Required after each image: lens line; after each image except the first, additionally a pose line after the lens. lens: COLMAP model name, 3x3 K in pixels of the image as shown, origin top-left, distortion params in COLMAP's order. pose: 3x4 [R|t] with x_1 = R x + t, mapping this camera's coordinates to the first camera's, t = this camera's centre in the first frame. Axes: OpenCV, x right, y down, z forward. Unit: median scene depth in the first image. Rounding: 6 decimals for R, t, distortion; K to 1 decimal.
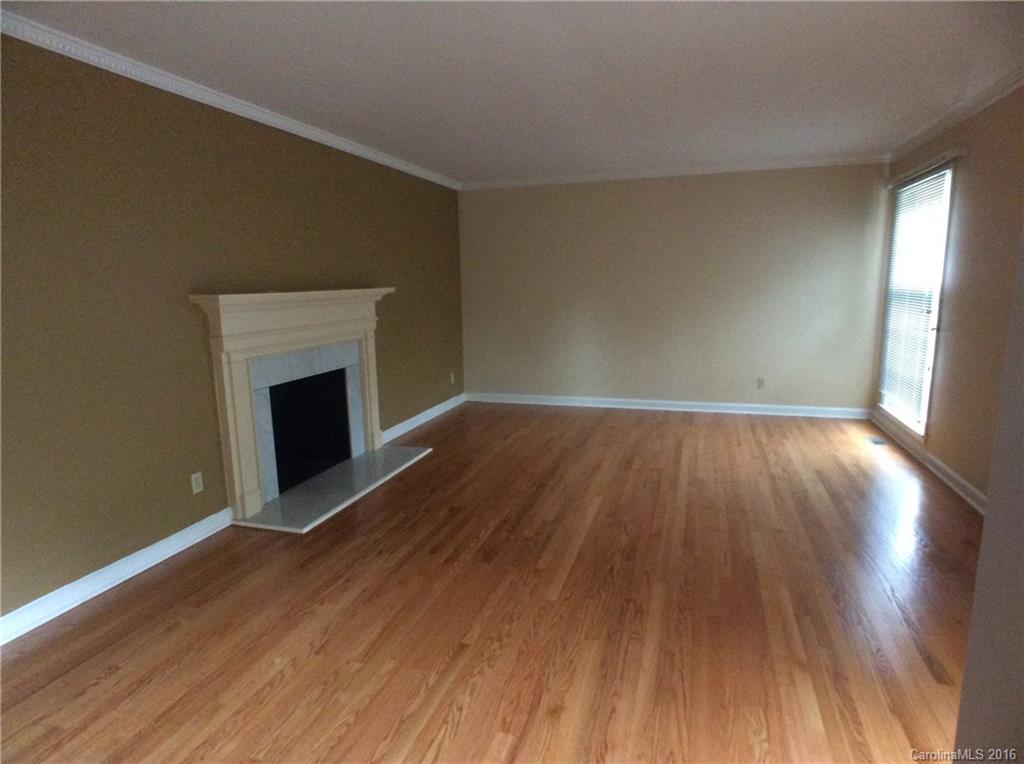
lens RADIAL K [[585.6, 0, 512.7], [0, 585.6, 384.0], [0, 0, 1]] dist [-0.018256, 0.014761]
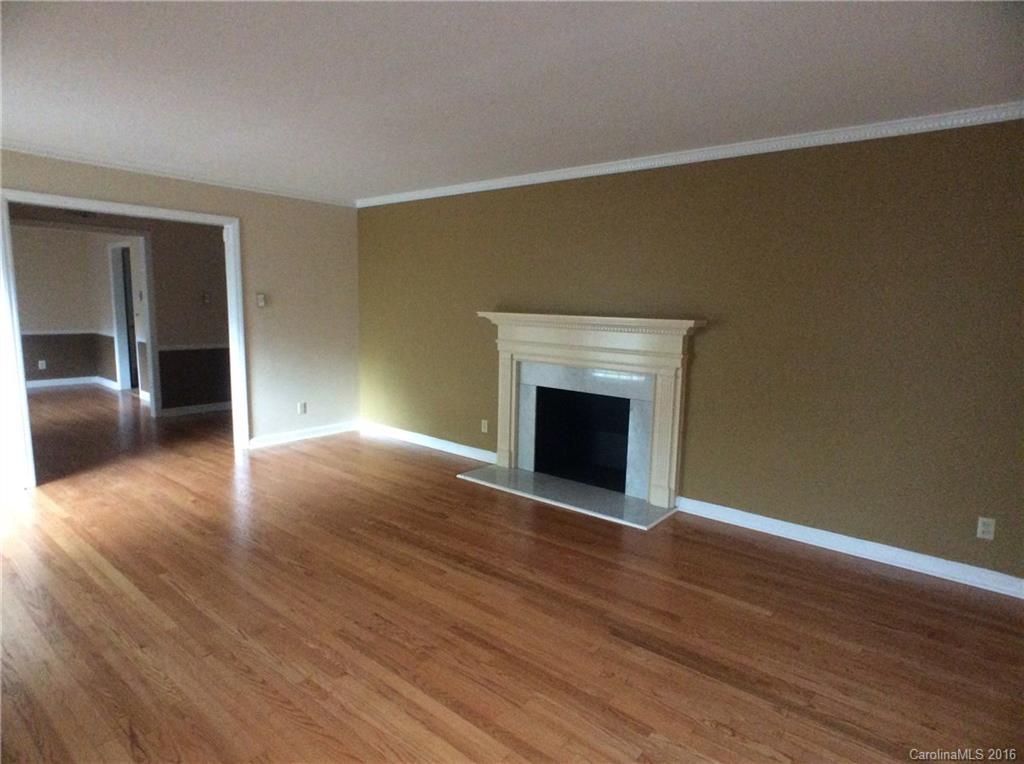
lens RADIAL K [[585.6, 0, 512.7], [0, 585.6, 384.0], [0, 0, 1]] dist [-0.018256, 0.014761]
pose [[-0.364958, 0.139386, -0.920531, 0.693739], [-0.183394, 0.958595, 0.217859, -0.237040], [0.912783, 0.248329, -0.324284, 1.194912]]
